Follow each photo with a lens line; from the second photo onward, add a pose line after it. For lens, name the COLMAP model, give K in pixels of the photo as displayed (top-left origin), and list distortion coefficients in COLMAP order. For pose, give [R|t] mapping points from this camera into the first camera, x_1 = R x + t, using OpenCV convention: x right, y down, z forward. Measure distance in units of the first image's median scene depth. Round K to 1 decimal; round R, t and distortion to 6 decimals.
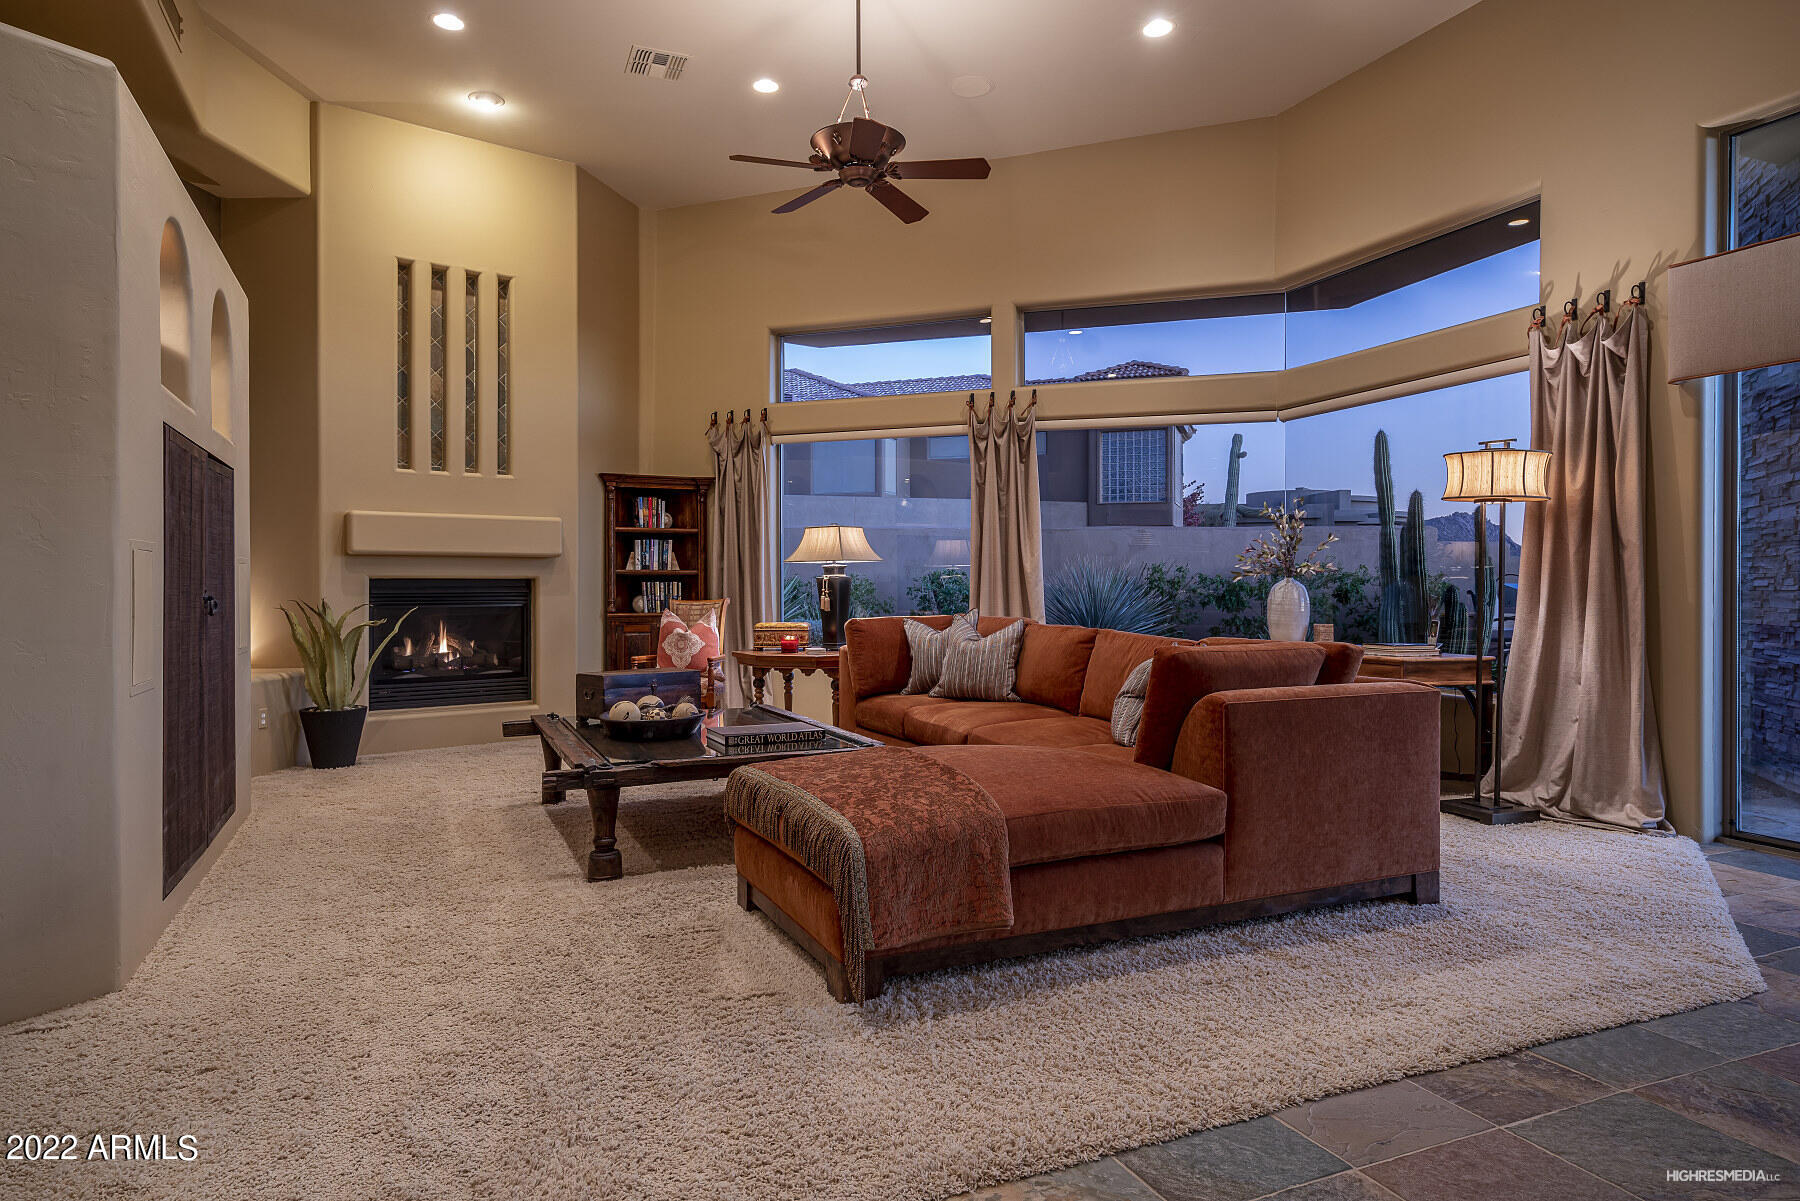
lens RADIAL K [[1037.6, 0, 898.4], [0, 1037.6, 598.5], [0, 0, 1]] dist [-0.000558, -0.000132]
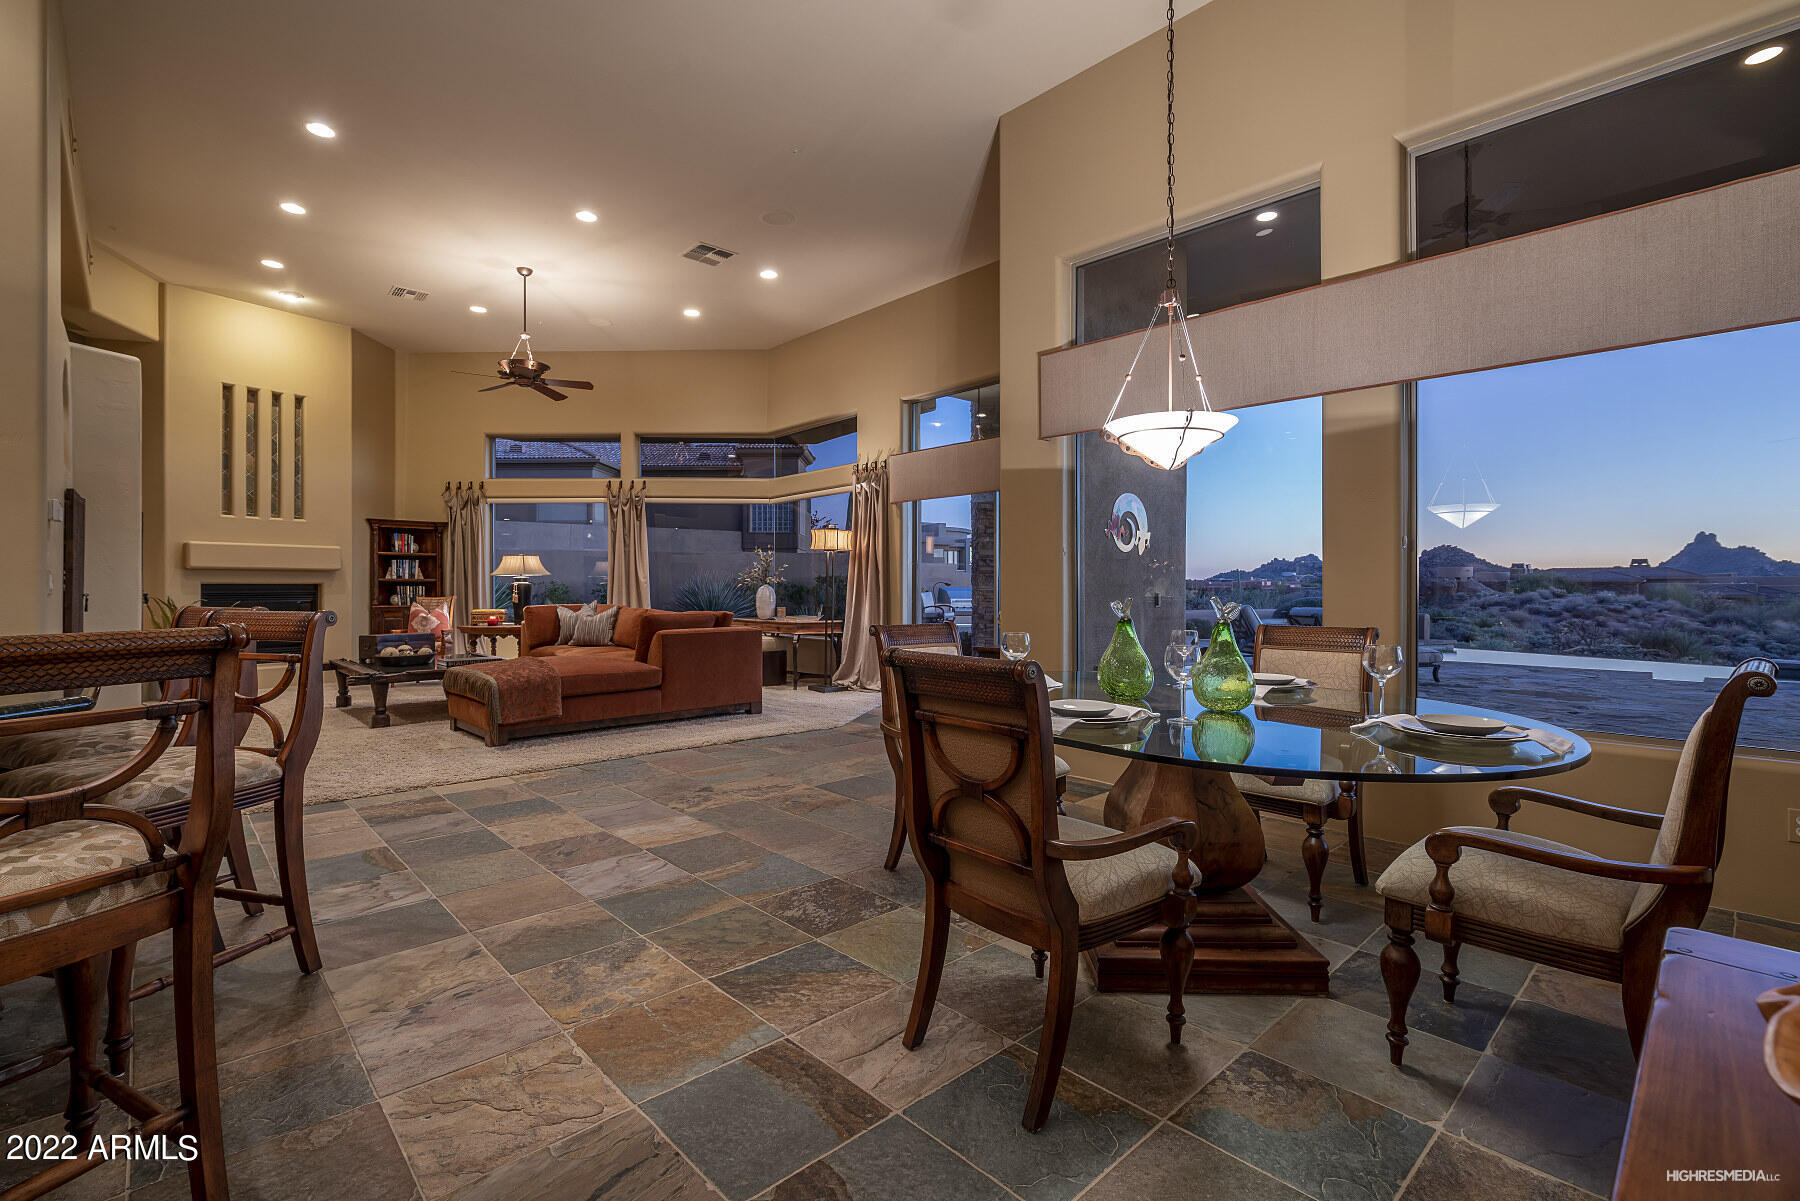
lens RADIAL K [[806.8, 0, 898.1], [0, 806.8, 589.2], [0, 0, 1]] dist [0.000500, 0.000627]
pose [[0.949156, -0.000153, 0.314807, 0.116476], [0.003648, 0.999938, -0.010514, 0.006173], [-0.314786, 0.011128, 0.949097, -0.522162]]
